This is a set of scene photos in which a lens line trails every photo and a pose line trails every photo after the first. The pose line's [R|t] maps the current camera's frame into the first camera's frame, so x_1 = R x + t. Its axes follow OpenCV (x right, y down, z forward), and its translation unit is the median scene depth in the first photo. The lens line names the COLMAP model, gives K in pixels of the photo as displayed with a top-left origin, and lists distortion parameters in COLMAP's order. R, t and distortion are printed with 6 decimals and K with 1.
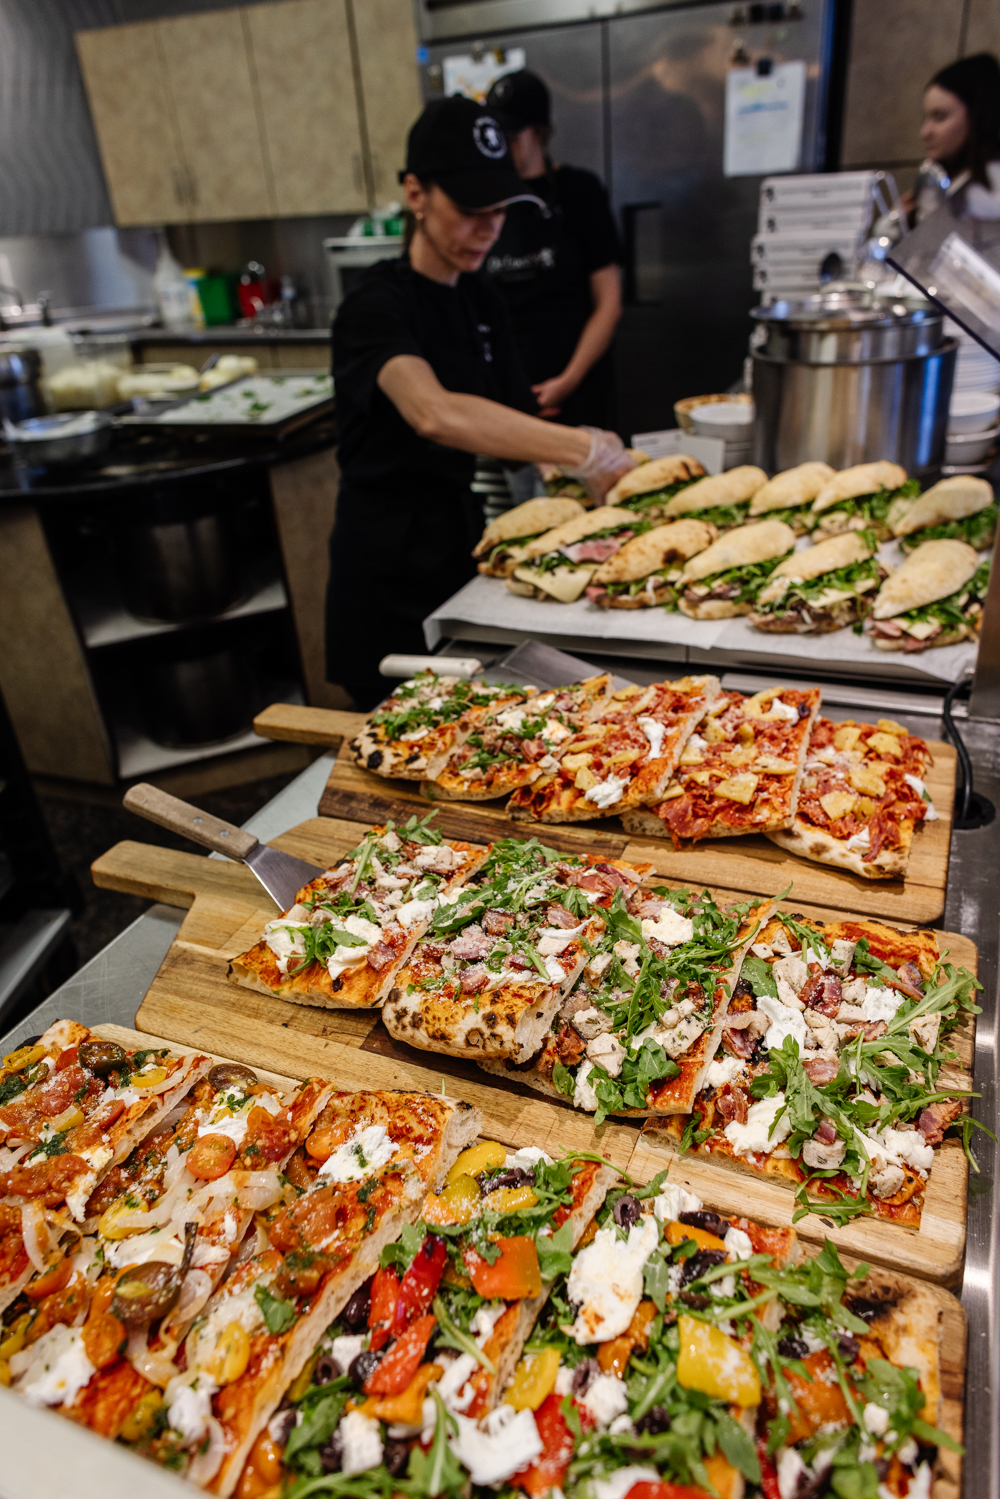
lens RADIAL K [[1040.0, 0, 500.0], [0, 1040.0, 749.5], [0, 0, 1]] dist [-0.005118, -0.002265]
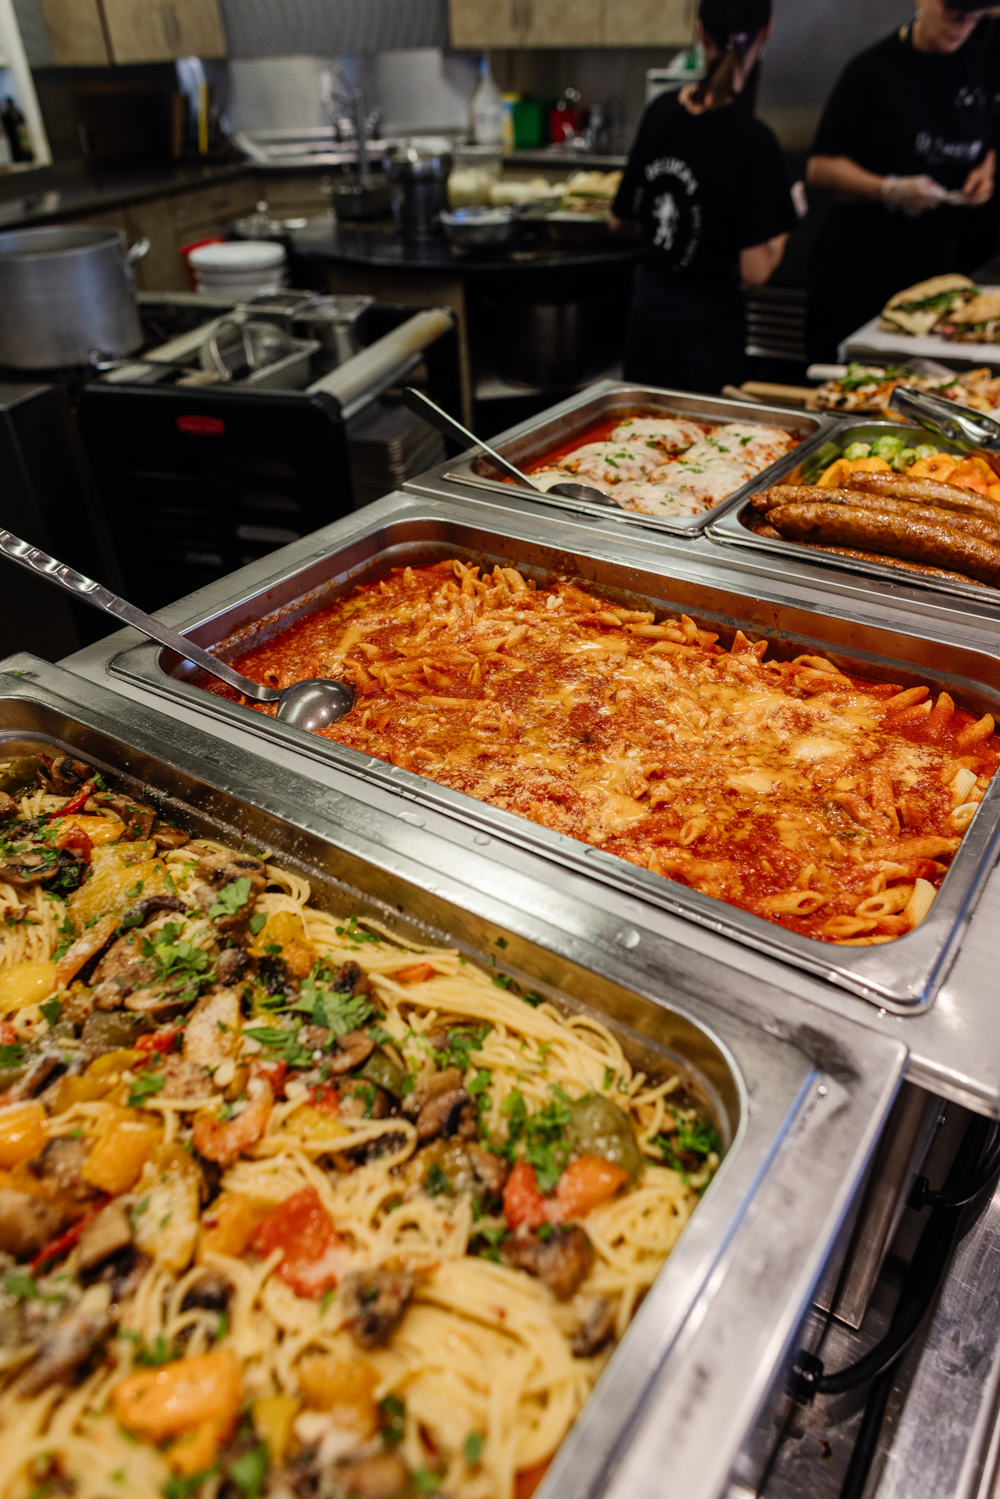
lens RADIAL K [[1040.0, 0, 500.0], [0, 1040.0, 749.5], [0, 0, 1]] dist [-0.005118, -0.002265]
pose [[0.978894, 0.145158, -0.143859, -0.057571], [-0.126513, 0.983243, 0.131258, 0.078969], [0.160502, -0.110288, 0.980855, -0.156401]]
